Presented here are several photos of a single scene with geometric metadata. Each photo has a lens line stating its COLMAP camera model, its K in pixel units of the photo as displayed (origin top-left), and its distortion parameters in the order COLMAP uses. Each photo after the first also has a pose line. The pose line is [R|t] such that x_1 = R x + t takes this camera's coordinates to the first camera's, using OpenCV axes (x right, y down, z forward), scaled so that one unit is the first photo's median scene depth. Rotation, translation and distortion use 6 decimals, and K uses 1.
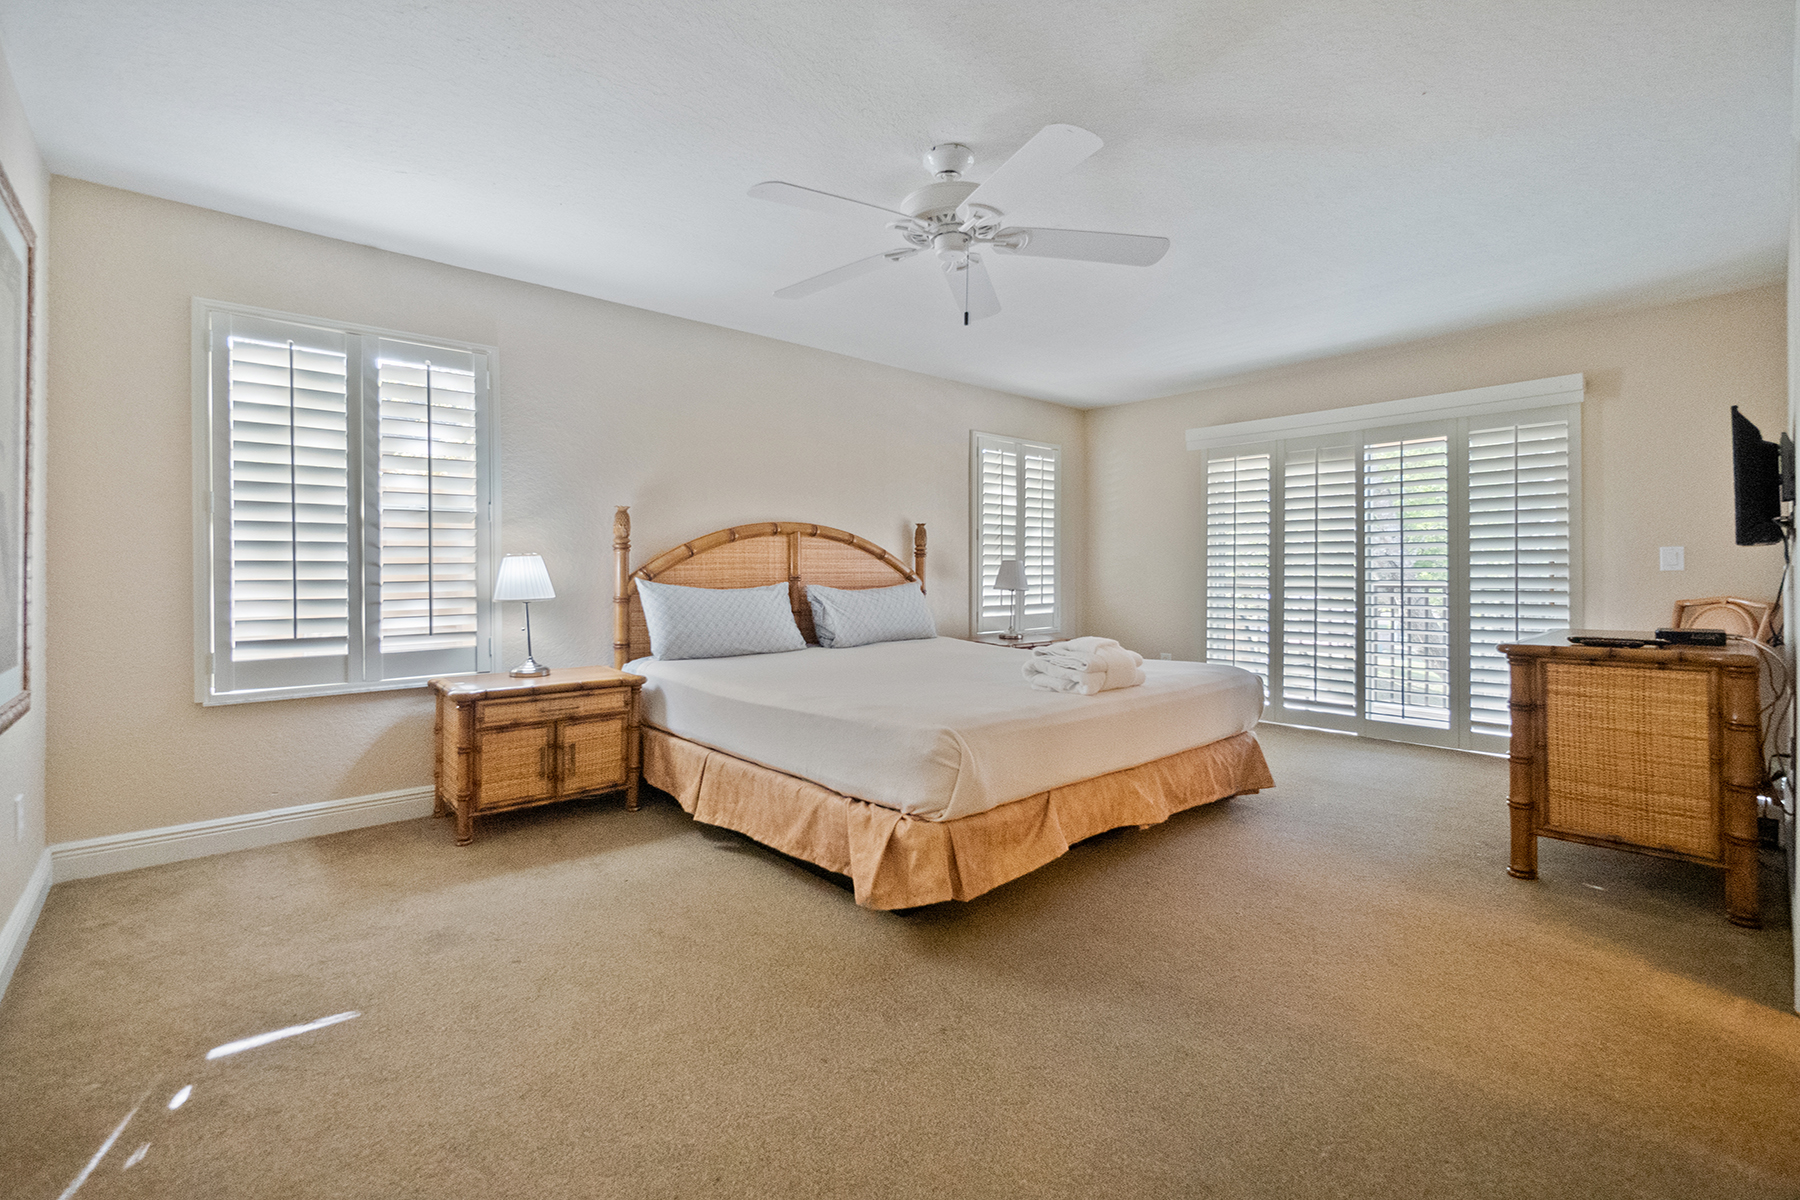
lens RADIAL K [[786.8, 0, 882.7], [0, 786.8, 575.8], [0, 0, 1]] dist [-0.000721, -0.000001]
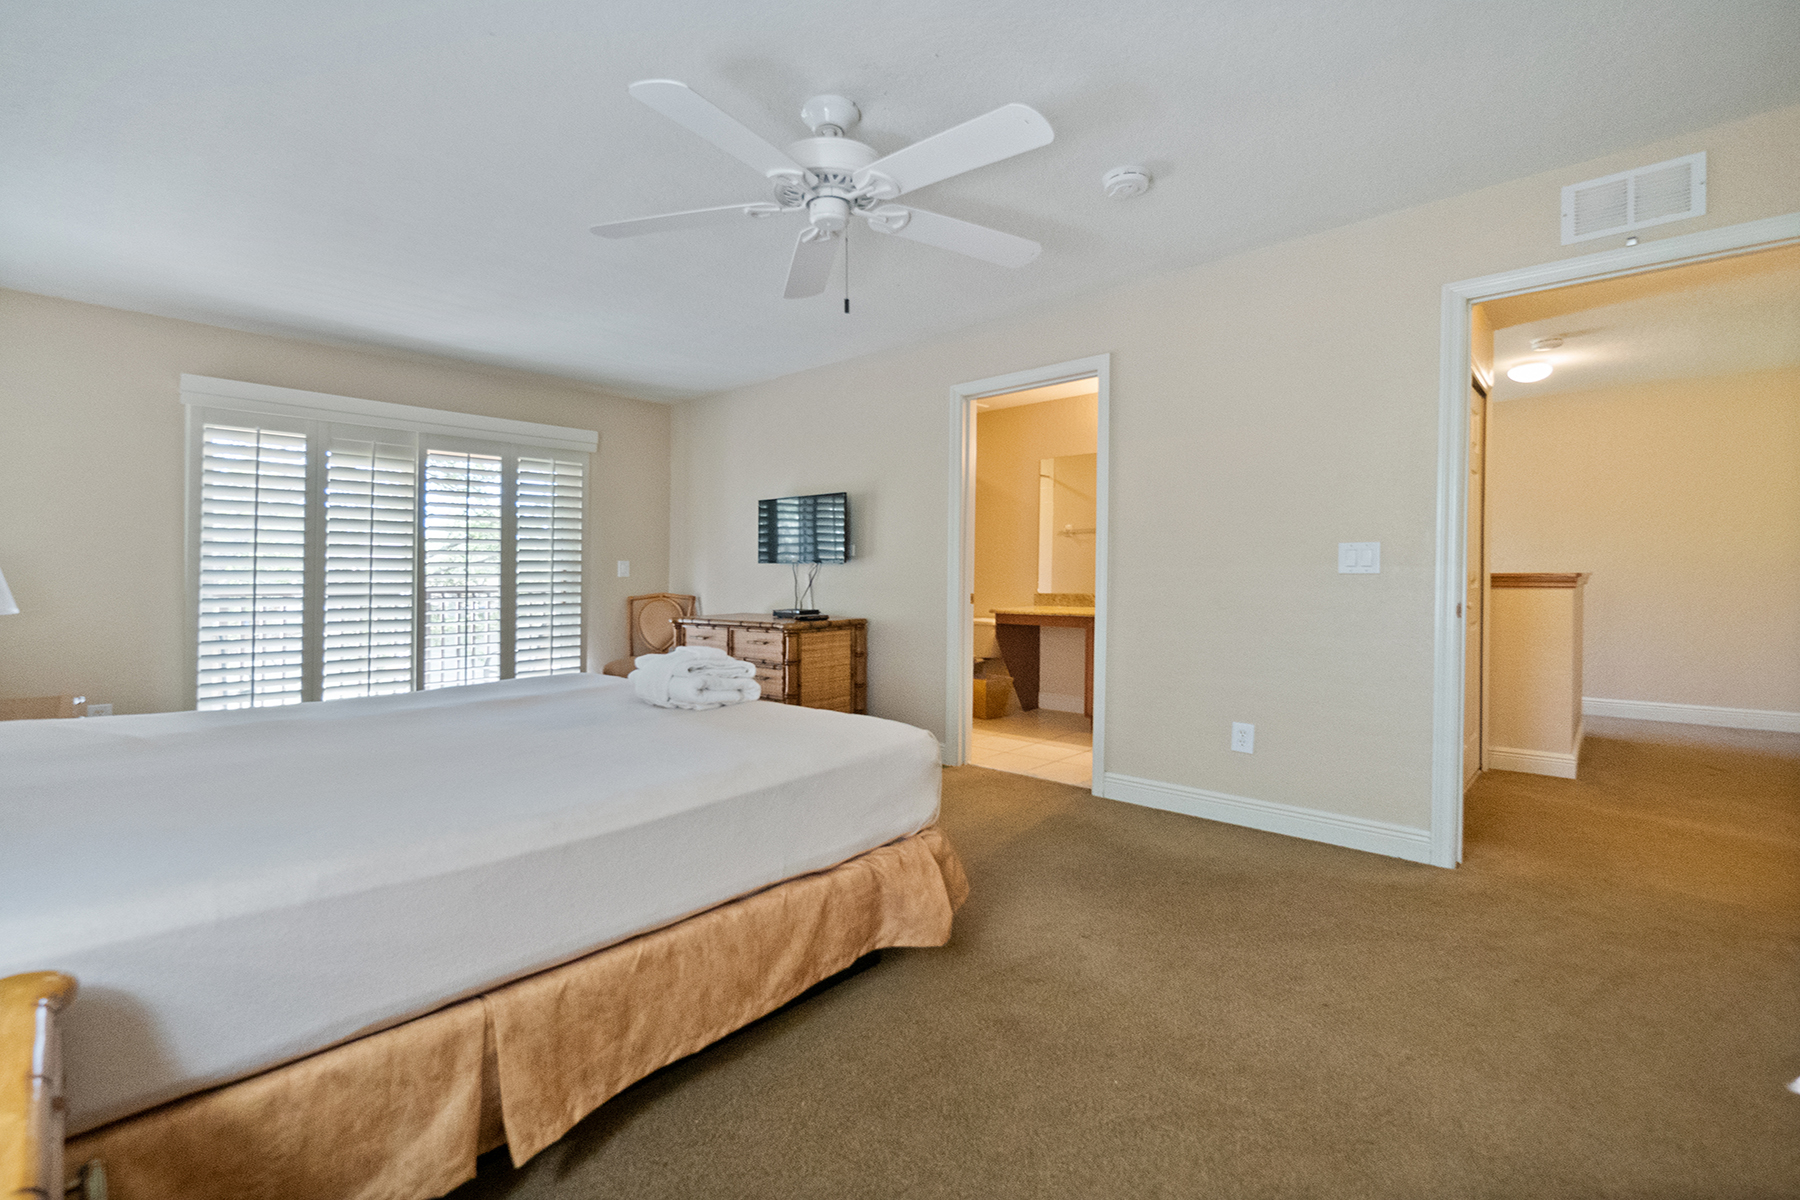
lens RADIAL K [[786.8, 0, 882.7], [0, 786.8, 575.8], [0, 0, 1]] dist [-0.000721, -0.000001]
pose [[-0.096284, -0.001574, 0.995353, -0.739673], [0.005267, 0.999984, 0.002091, -0.011316], [-0.995340, 0.005444, -0.096274, 0.910566]]
